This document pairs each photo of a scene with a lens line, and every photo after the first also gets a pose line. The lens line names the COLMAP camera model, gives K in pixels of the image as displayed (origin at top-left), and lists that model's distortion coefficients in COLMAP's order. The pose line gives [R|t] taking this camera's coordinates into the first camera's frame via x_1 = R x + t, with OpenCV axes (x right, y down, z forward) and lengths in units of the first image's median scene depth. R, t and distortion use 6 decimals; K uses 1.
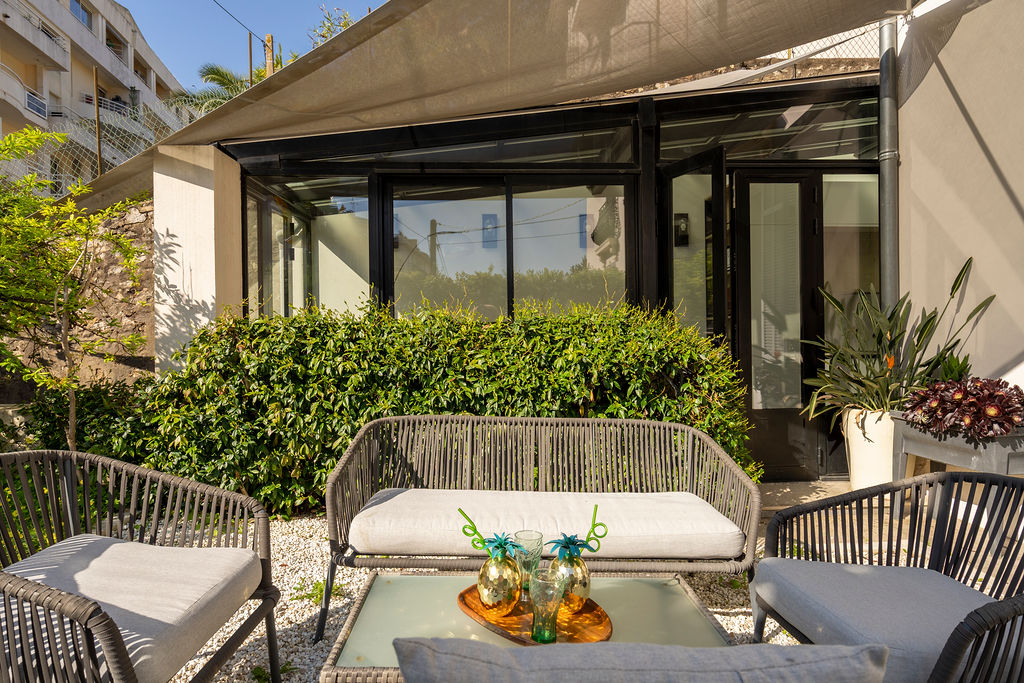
lens RADIAL K [[552.0, 0, 512.0], [0, 552.0, 341.5], [0, 0, 1]] dist [0.001934, -0.000194]
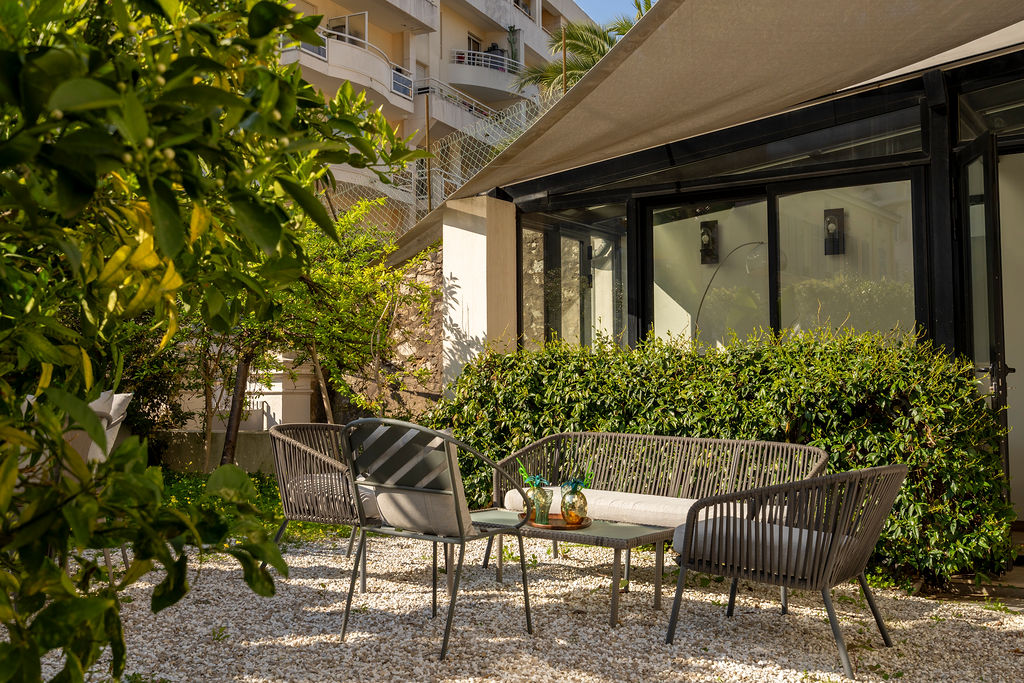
lens RADIAL K [[1015.4, 0, 512.0], [0, 1015.4, 341.5], [0, 0, 1]] dist [0.001034, 0.000592]
pose [[0.823454, -0.024314, -0.566862, 0.699869], [-0.008487, 0.998442, -0.055154, 0.048214], [0.567320, 0.050228, 0.821964, -0.670636]]
